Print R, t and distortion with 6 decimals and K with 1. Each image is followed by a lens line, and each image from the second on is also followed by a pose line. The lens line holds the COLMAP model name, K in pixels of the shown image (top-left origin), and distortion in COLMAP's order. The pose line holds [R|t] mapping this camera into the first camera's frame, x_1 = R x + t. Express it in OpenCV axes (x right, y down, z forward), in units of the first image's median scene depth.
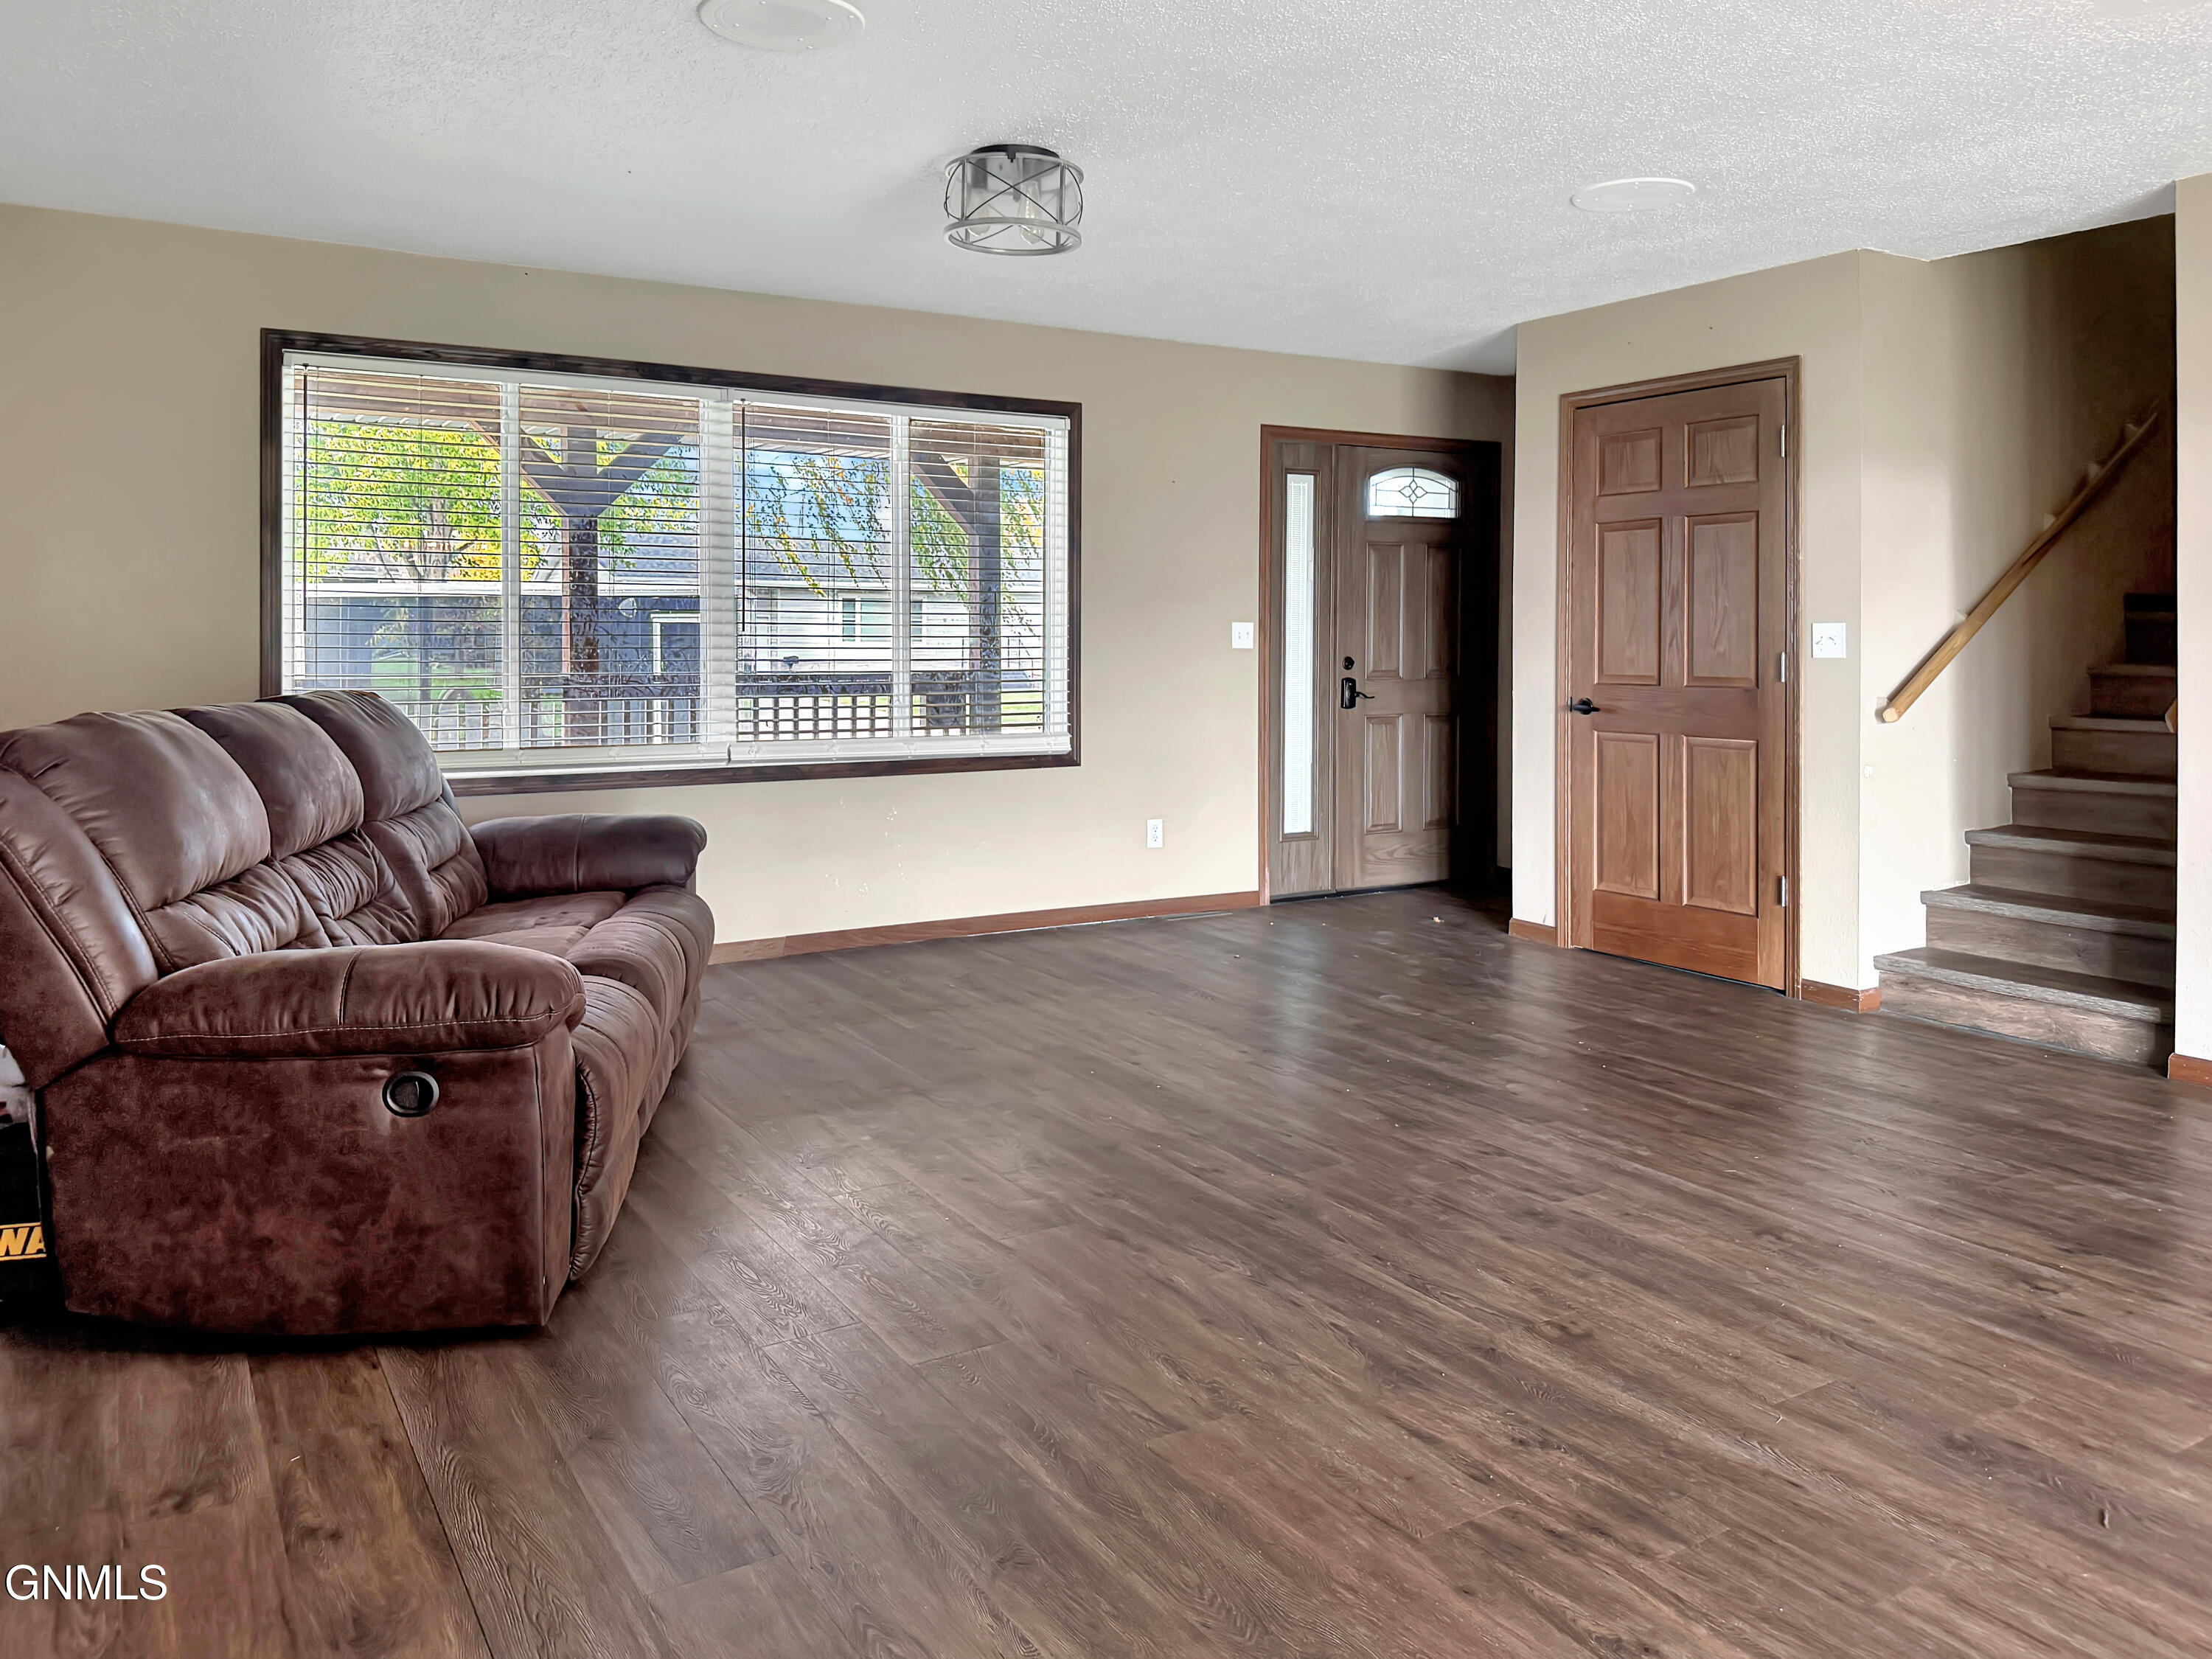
lens RADIAL K [[1670.2, 0, 1113.5], [0, 1670.2, 808.1], [0, 0, 1]] dist [0.063878, -0.078562]
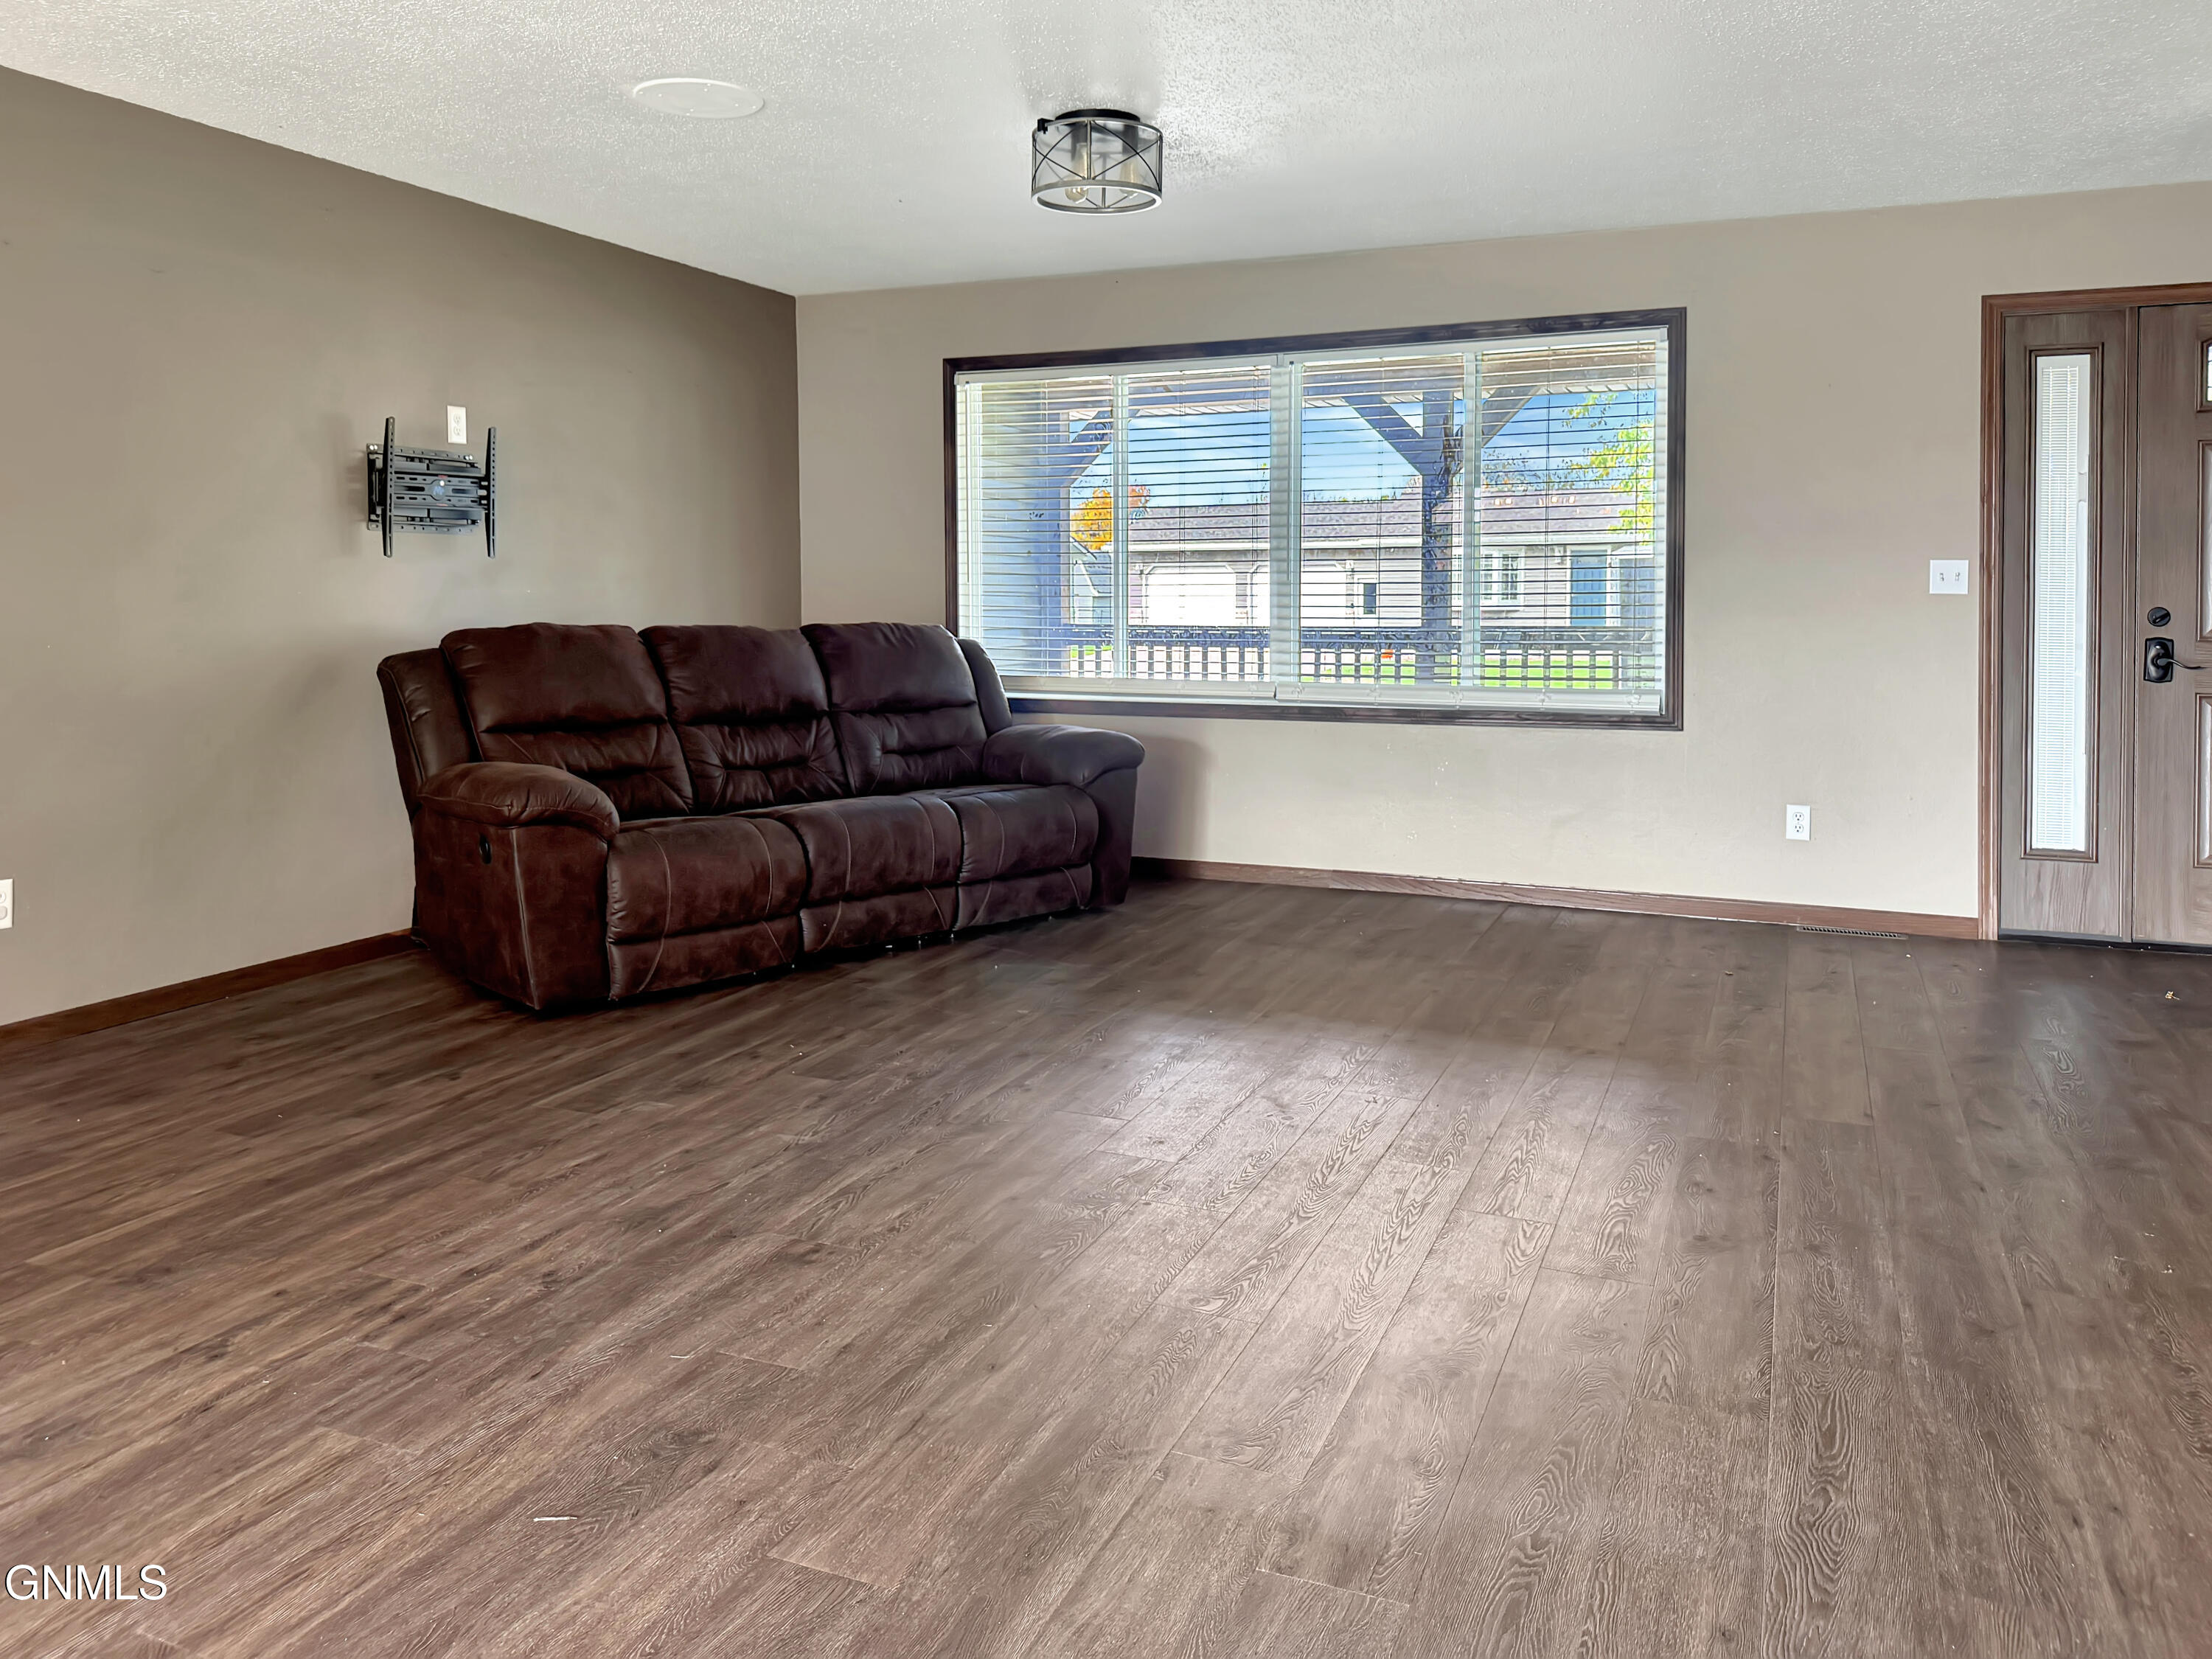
lens RADIAL K [[1670.2, 0, 1106.7], [0, 1670.2, 822.2], [0, 0, 1]] dist [0.063878, -0.078562]
pose [[0.543016, 0.111537, -0.832282, 1.167364], [-0.087529, 0.993258, 0.076002, -0.039819], [0.835148, 0.031579, 0.549118, 0.584217]]
